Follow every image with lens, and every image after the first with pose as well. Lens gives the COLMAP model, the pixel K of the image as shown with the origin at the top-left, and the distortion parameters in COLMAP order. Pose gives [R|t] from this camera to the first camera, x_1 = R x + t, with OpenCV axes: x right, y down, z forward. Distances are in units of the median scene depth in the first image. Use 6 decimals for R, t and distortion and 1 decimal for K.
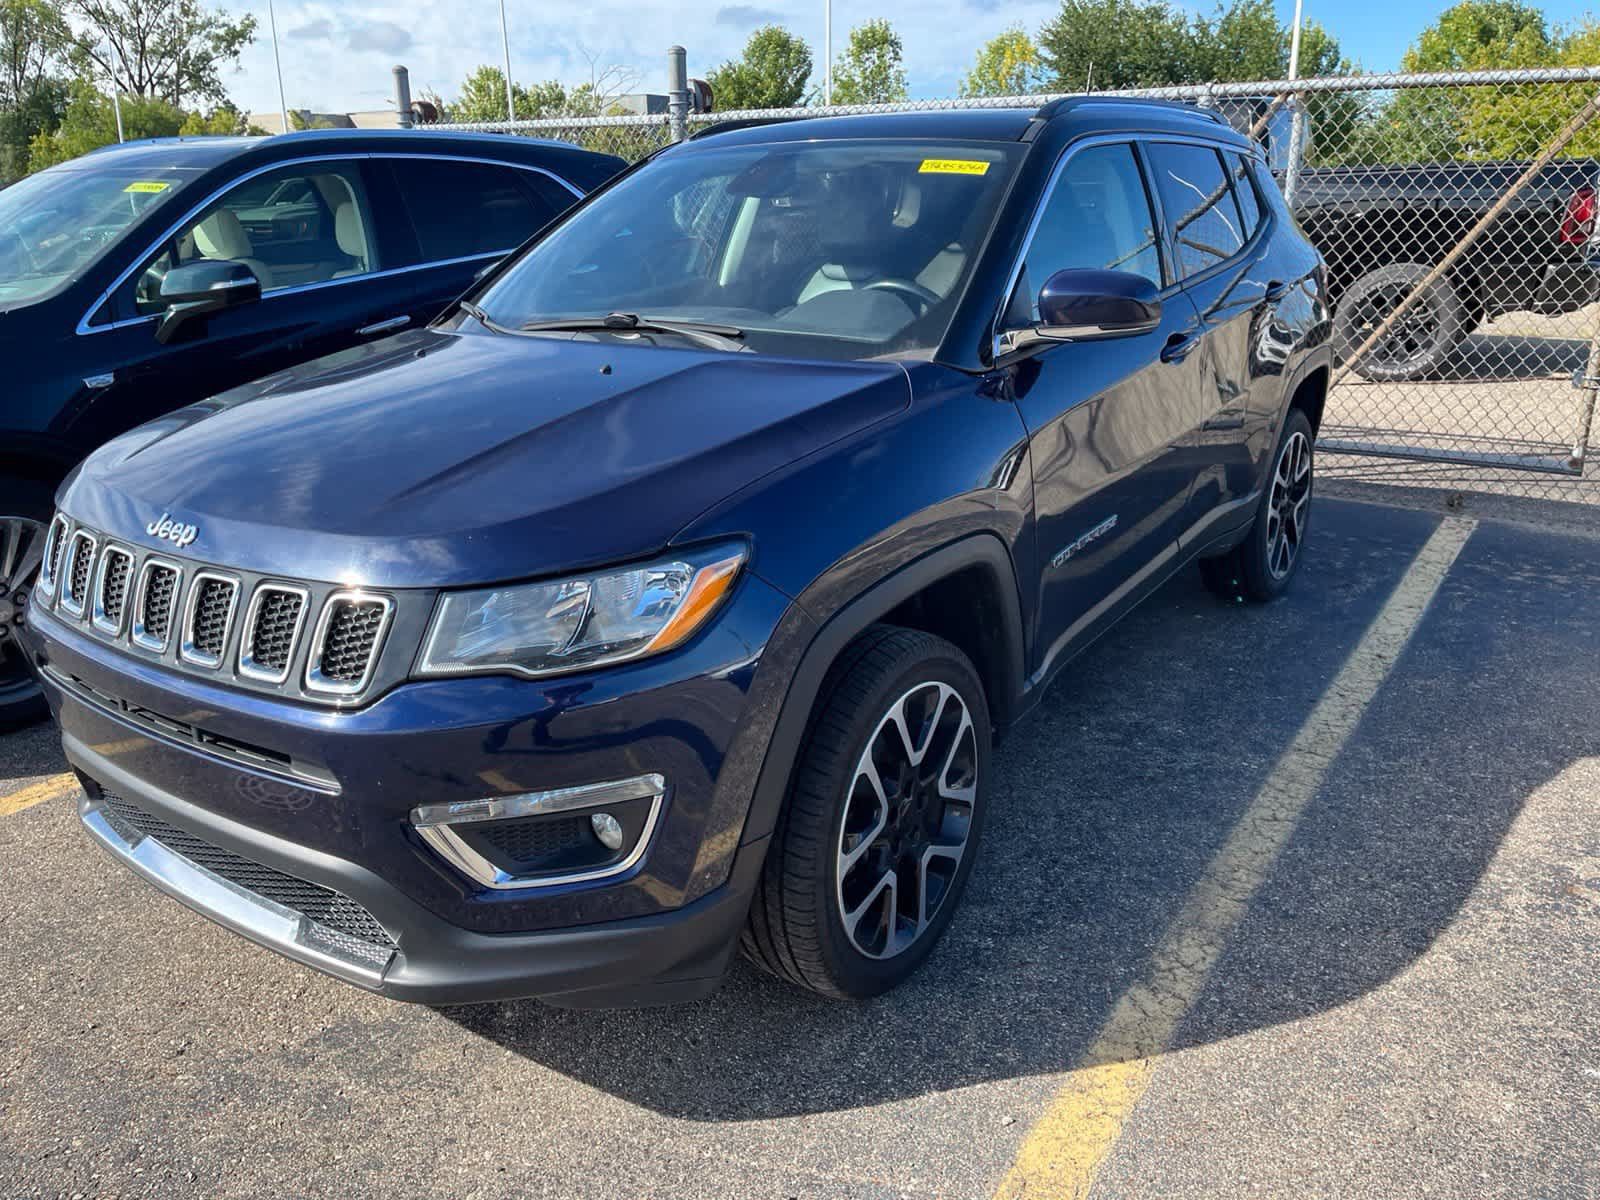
lens RADIAL K [[1225.3, 0, 811.8], [0, 1225.3, 592.5], [0, 0, 1]] dist [0.088179, -0.131133]
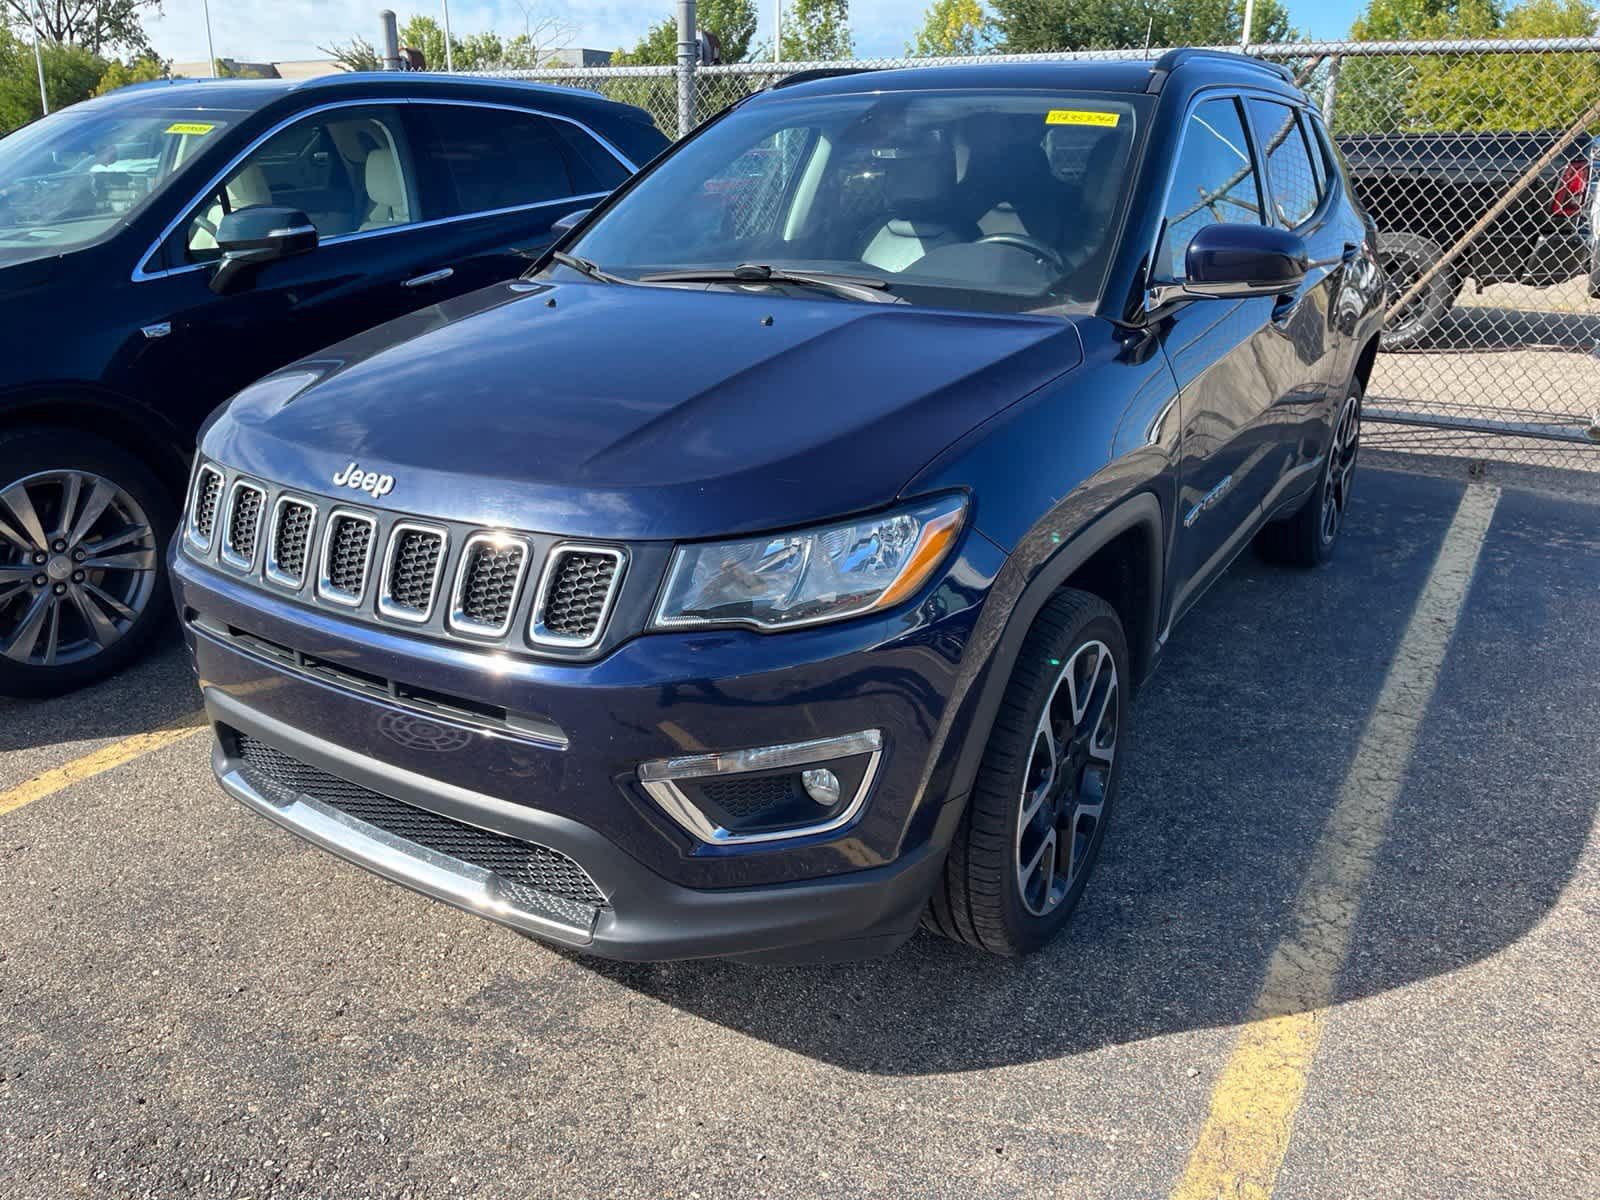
lens RADIAL K [[1227.8, 0, 790.3], [0, 1227.8, 602.1], [0, 0, 1]] dist [0.085292, -0.129748]
pose [[0.999245, 0.003840, 0.038673, -0.132519], [-0.005142, 0.999421, 0.033643, 0.006554], [-0.038522, -0.033817, 0.998685, 0.008462]]
